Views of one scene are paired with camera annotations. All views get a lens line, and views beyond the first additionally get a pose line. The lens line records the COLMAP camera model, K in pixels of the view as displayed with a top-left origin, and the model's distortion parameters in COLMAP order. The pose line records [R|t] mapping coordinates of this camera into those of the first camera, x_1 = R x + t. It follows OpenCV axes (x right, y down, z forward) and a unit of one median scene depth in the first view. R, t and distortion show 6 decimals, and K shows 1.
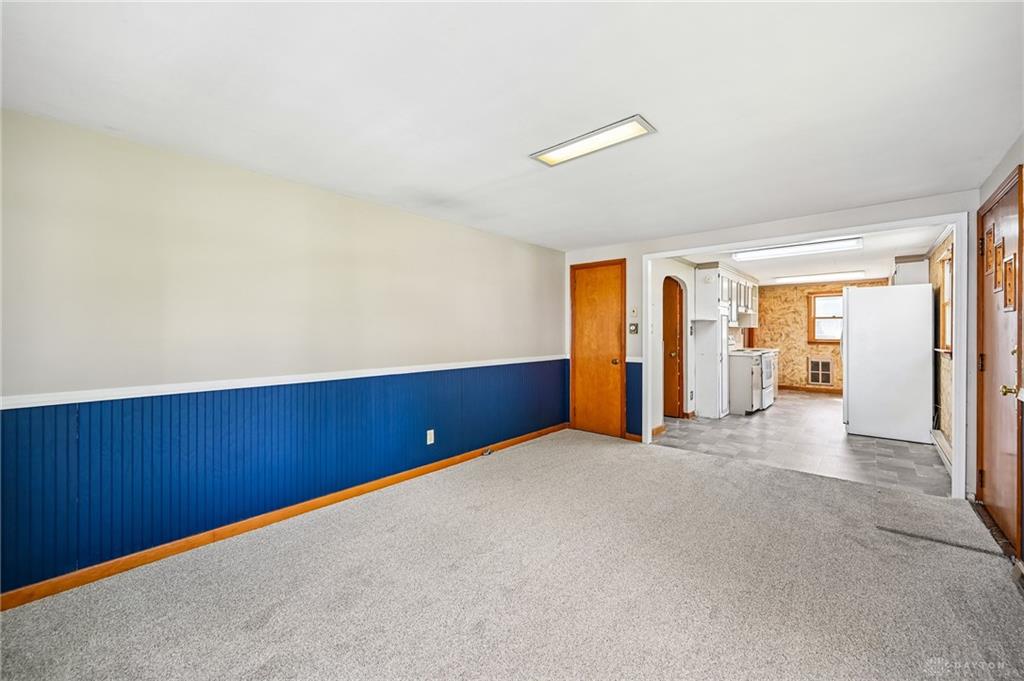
lens RADIAL K [[402.1, 0, 512.9], [0, 402.1, 334.3], [0, 0, 1]] dist [-0.000360, 0.000003]
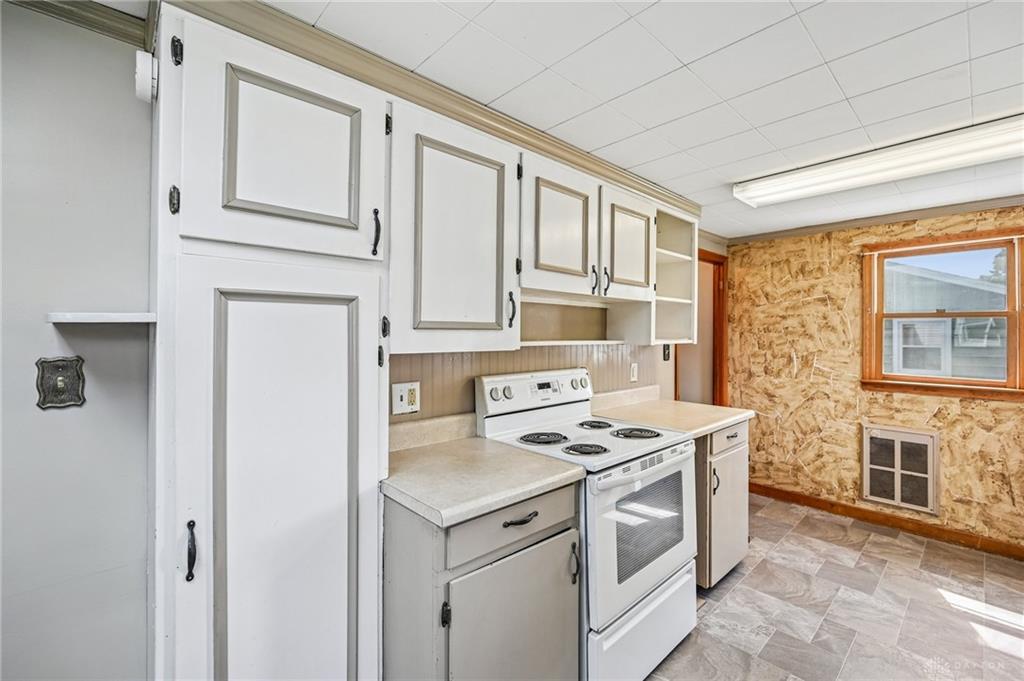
lens RADIAL K [[435.5, 0, 508.6], [0, 435.5, 335.0], [0, 0, 1]] dist [0.002351, 0.000124]
pose [[0.992906, 0.009840, -0.118492, 0.464370], [-0.010735, 0.999918, -0.006923, -0.017327], [0.118415, 0.008146, 0.992931, 0.572119]]
